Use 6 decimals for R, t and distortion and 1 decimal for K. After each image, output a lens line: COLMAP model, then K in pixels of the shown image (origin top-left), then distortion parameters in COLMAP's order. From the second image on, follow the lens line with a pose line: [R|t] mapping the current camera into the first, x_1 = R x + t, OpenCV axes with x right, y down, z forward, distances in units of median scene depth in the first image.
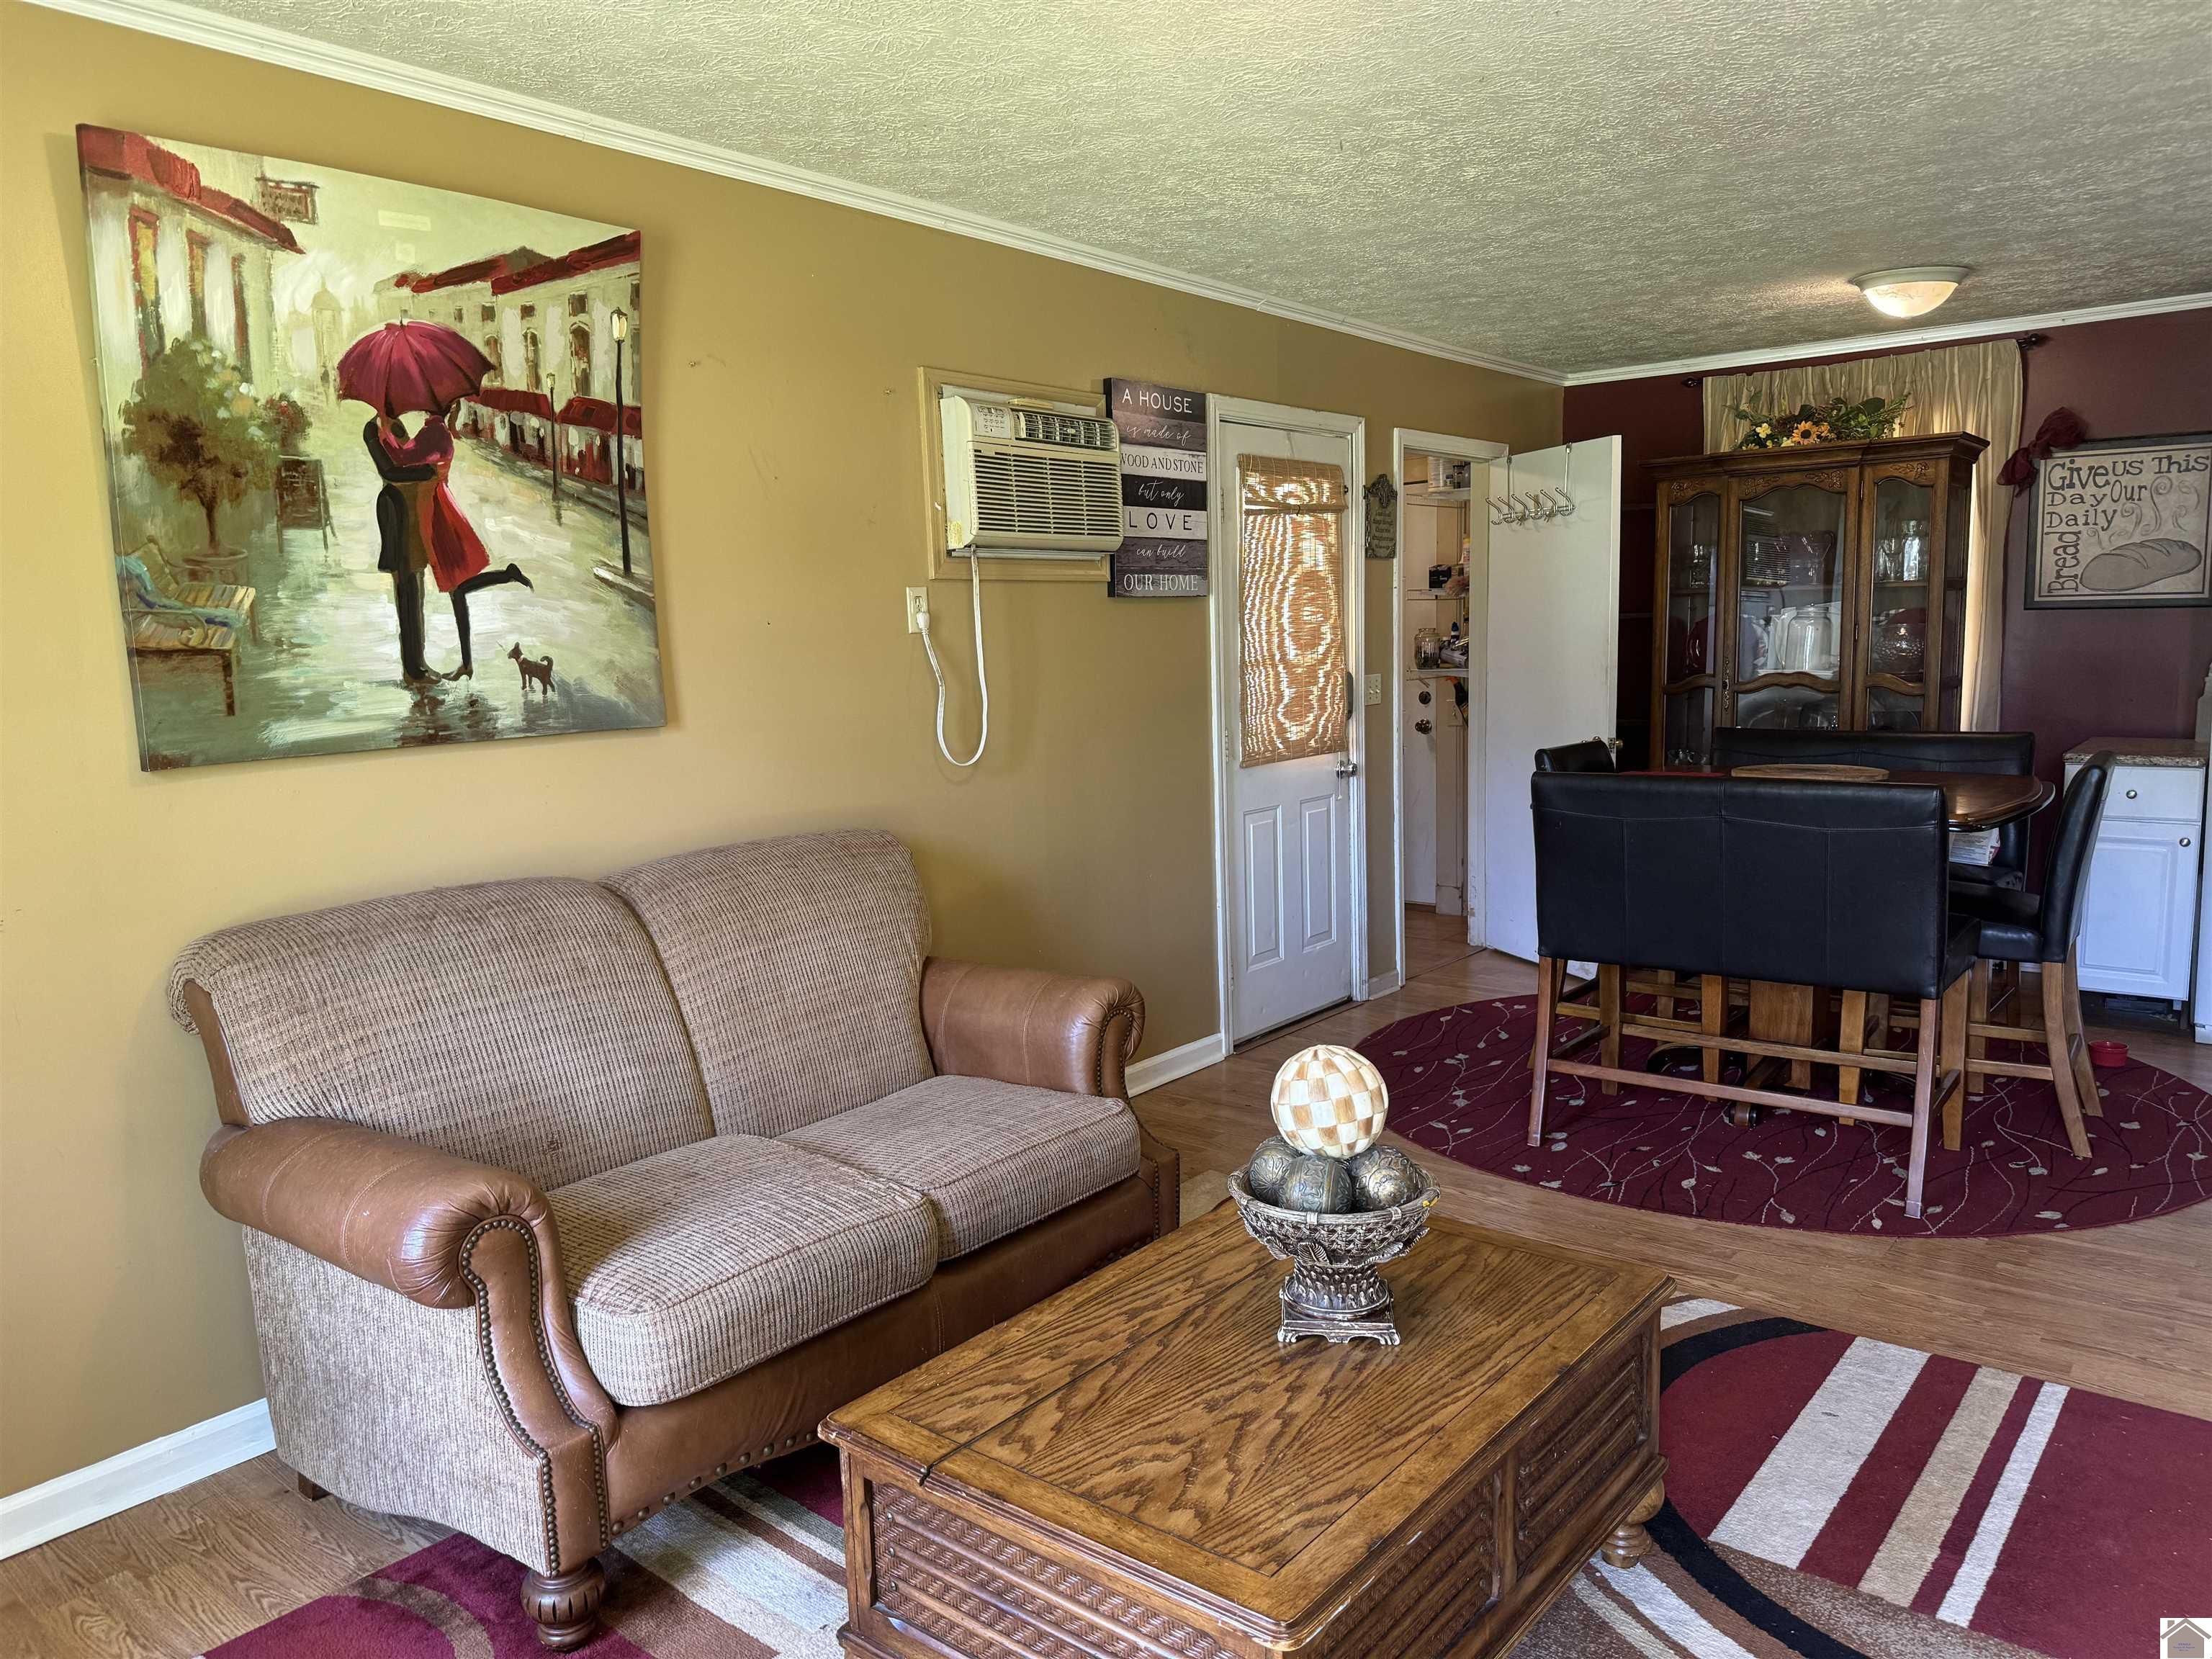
lens RADIAL K [[1559.5, 0, 1096.9], [0, 1559.5, 833.4], [0, 0, 1]] dist [0.057349, -0.075816]
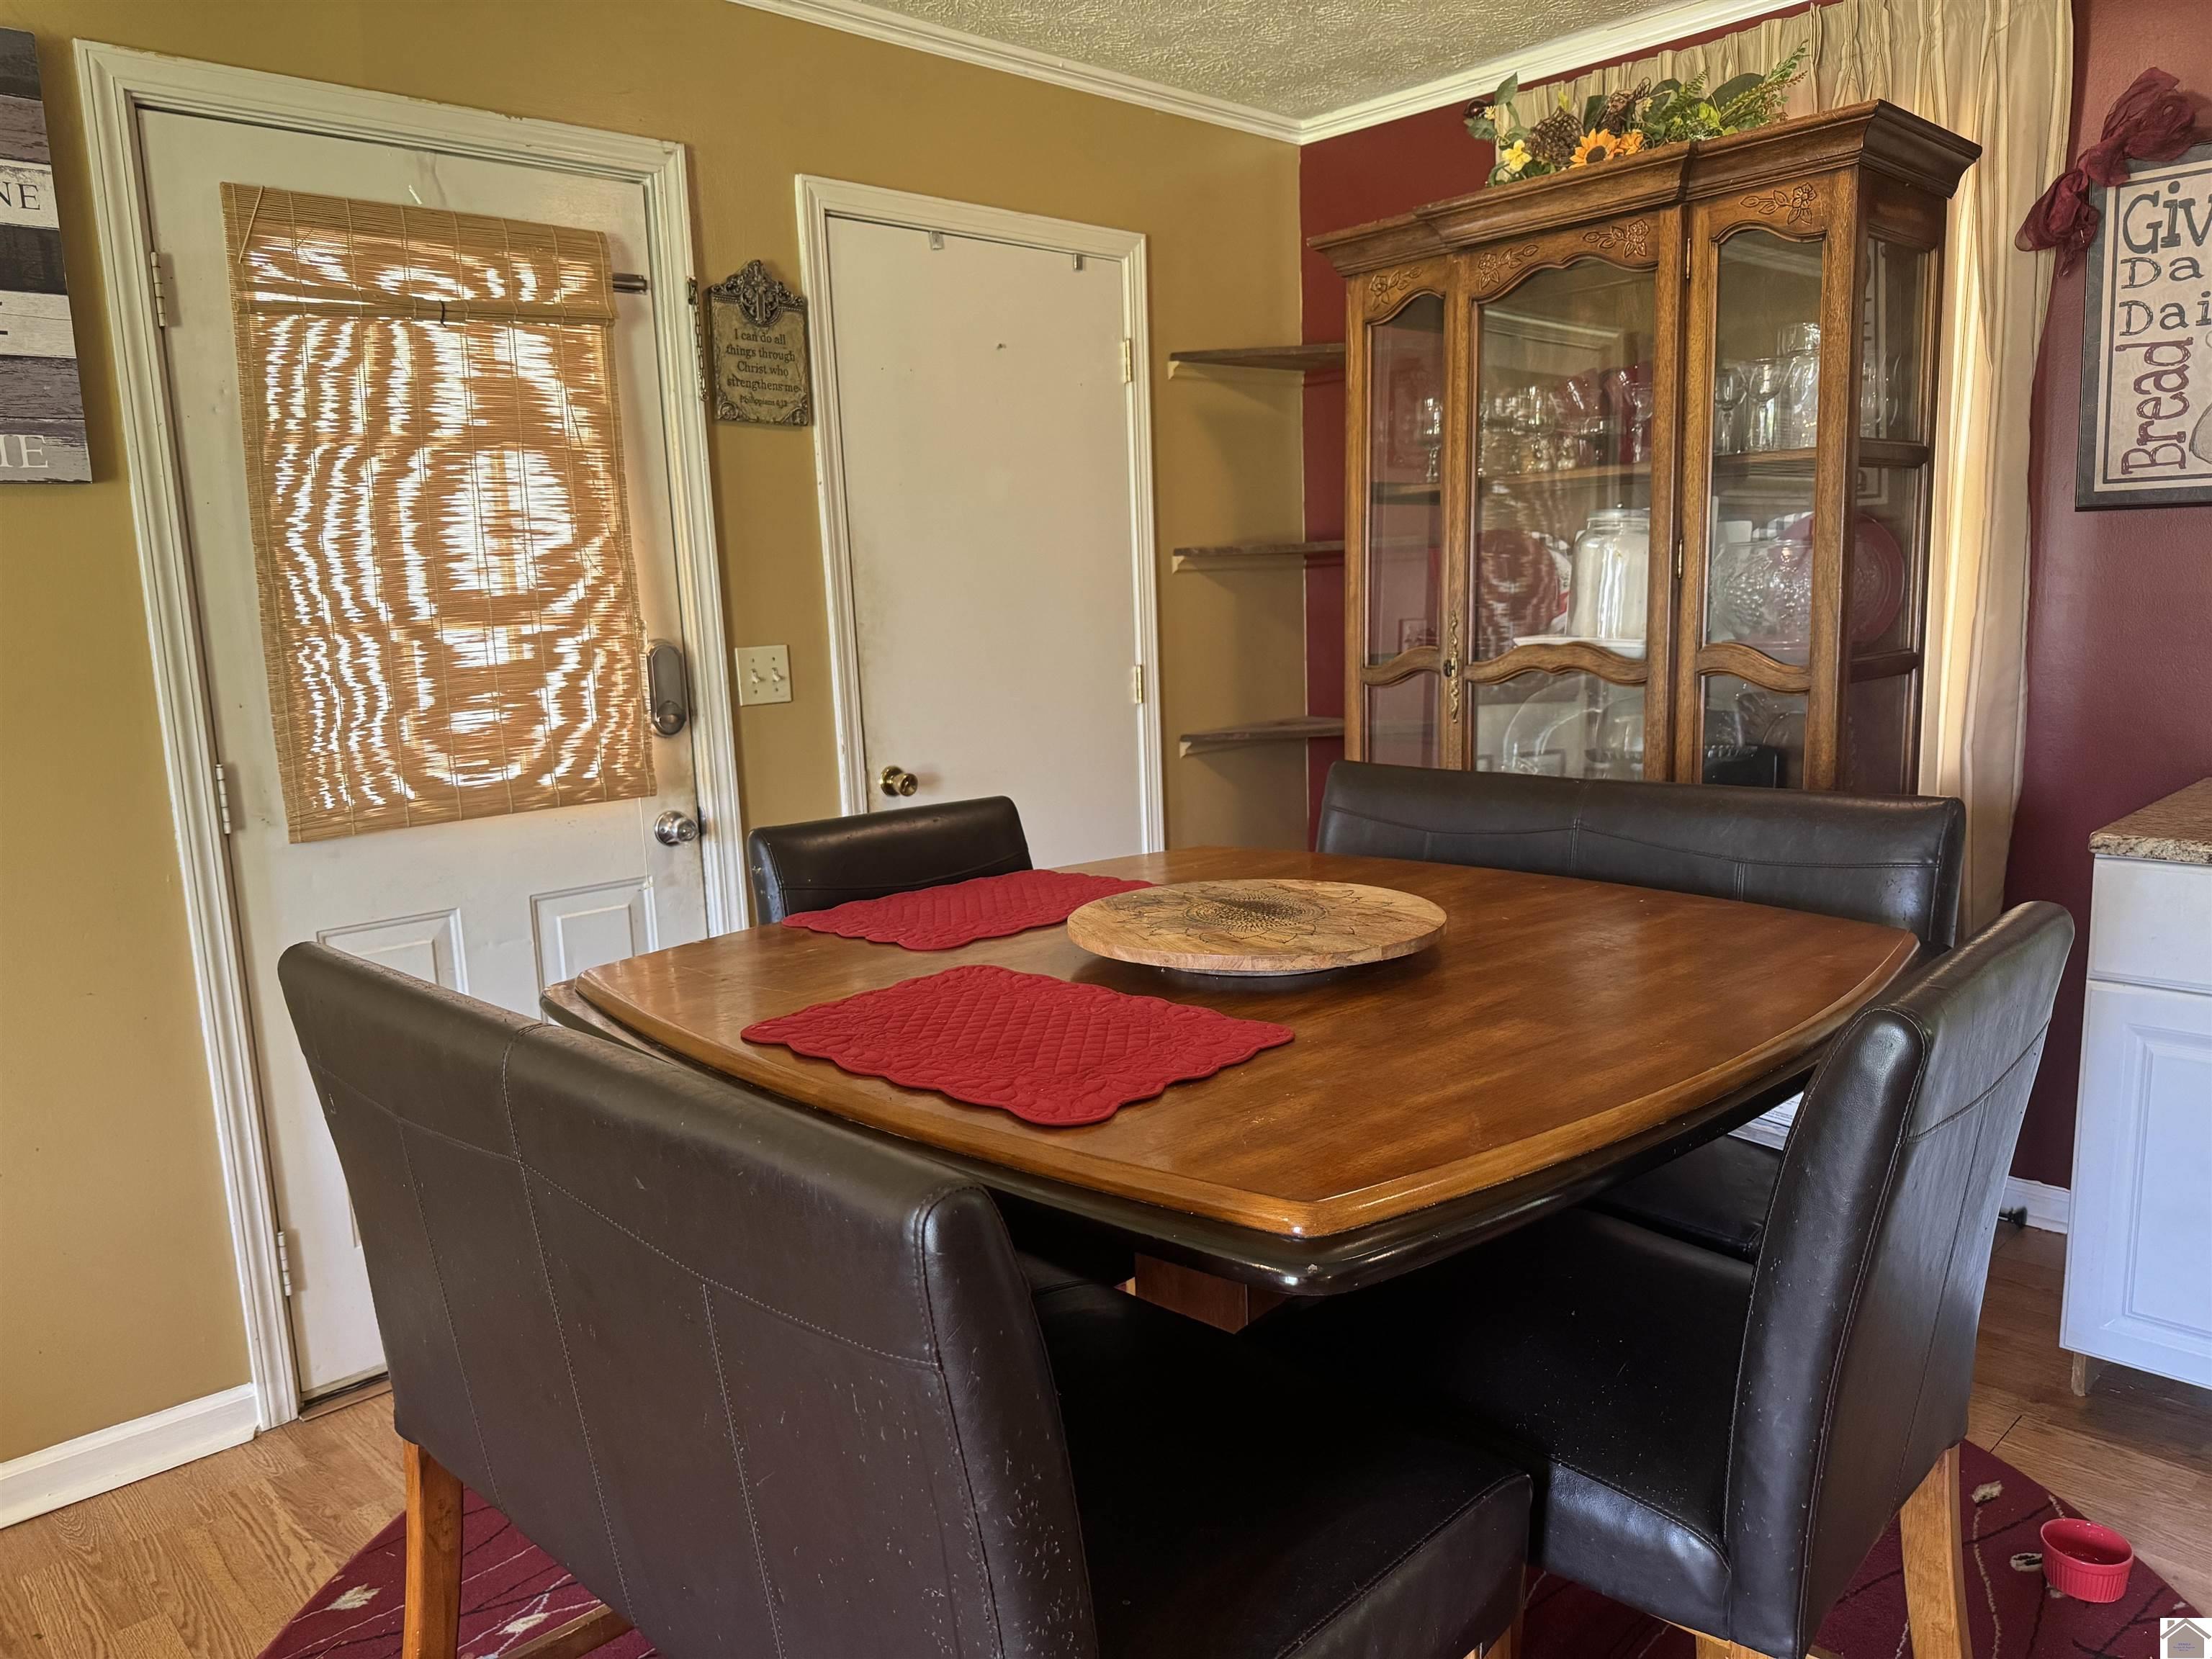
lens RADIAL K [[1539.2, 0, 1106.0], [0, 1539.2, 829.5], [0, 0, 1]] dist [0.053541, -0.056521]
pose [[0.991914, 0.012529, -0.126293, 0.371411], [-0.008525, 0.999445, 0.032189, -0.059023], [0.126626, -0.030852, 0.991471, 0.504914]]
